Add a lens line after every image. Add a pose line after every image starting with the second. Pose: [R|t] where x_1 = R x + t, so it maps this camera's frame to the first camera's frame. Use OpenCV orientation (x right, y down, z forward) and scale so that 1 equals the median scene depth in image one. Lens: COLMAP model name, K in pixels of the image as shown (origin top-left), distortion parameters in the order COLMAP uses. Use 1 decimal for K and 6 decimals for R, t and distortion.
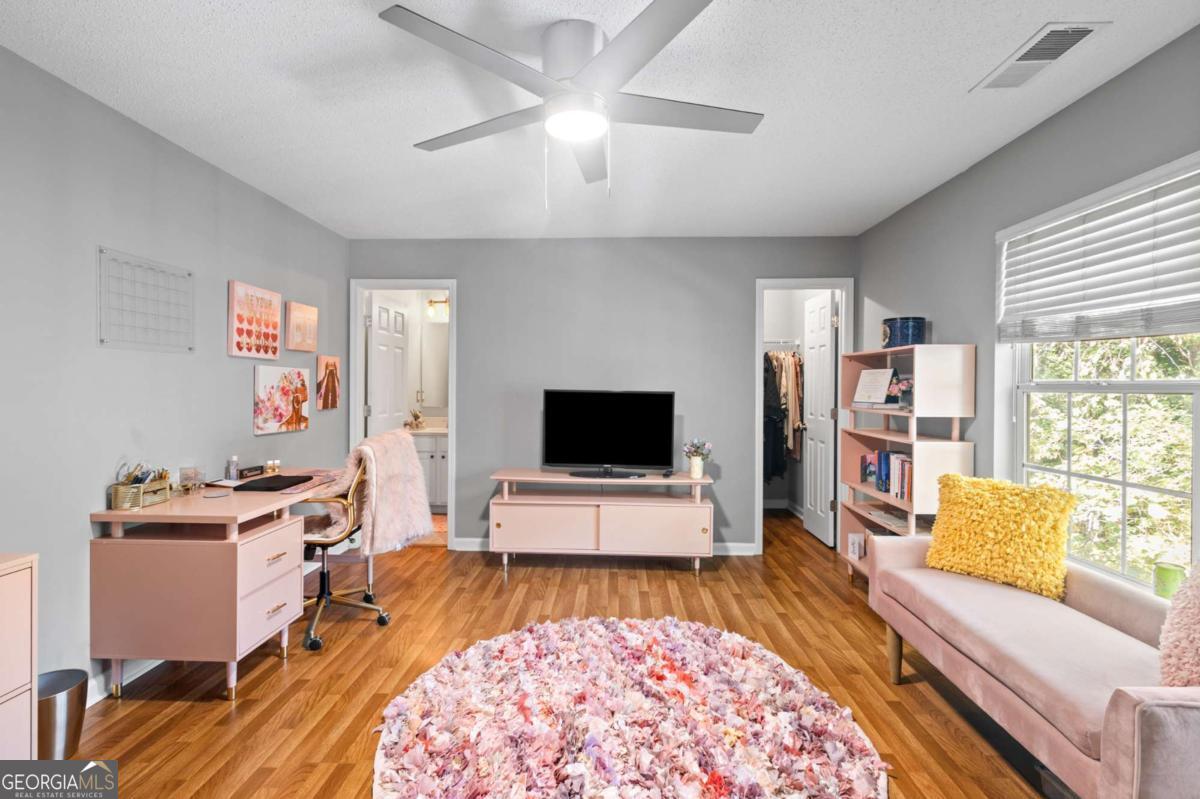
lens RADIAL K [[554.0, 0, 599.5], [0, 554.0, 395.0], [0, 0, 1]] dist [0.002732, 0.000831]
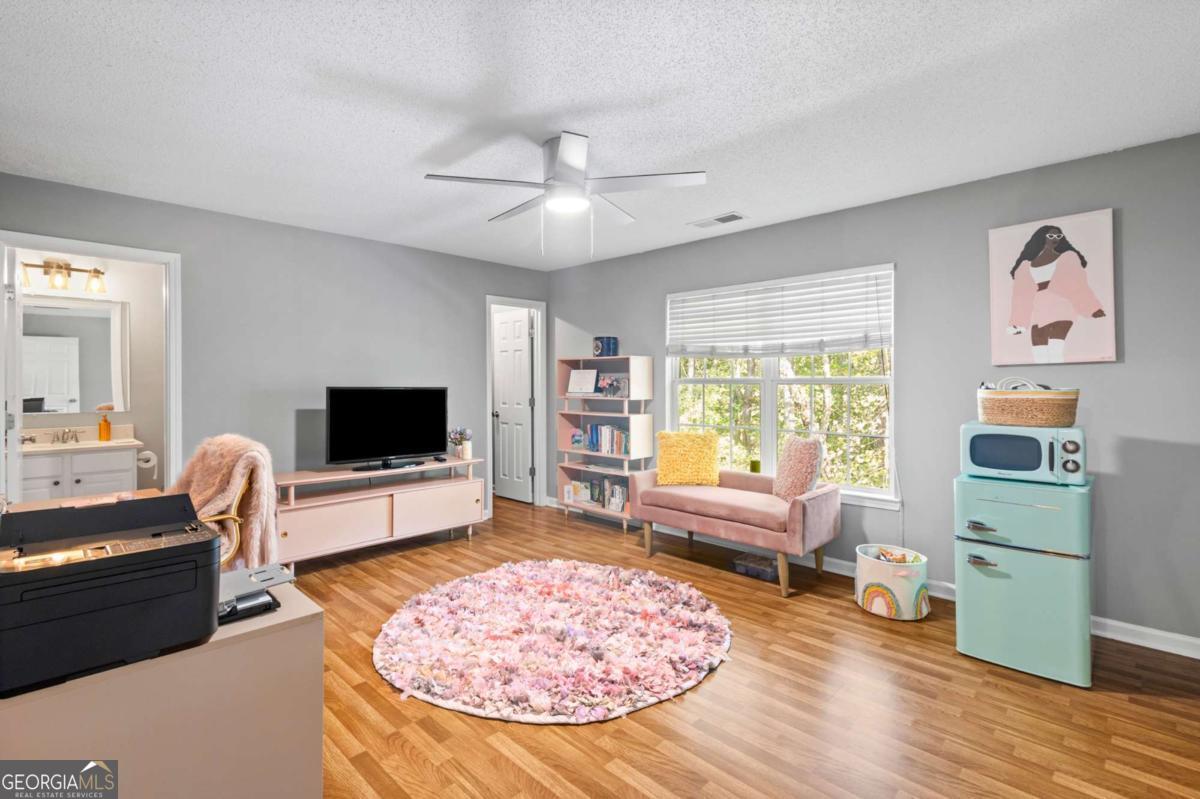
lens RADIAL K [[554.0, 0, 603.2], [0, 554.0, 388.8], [0, 0, 1]] dist [0.002732, 0.000831]
pose [[0.667145, -0.017386, 0.744725, -0.674776], [0.018760, 0.999803, 0.006535, -0.005837], [-0.744691, 0.009611, 0.667340, -0.024387]]
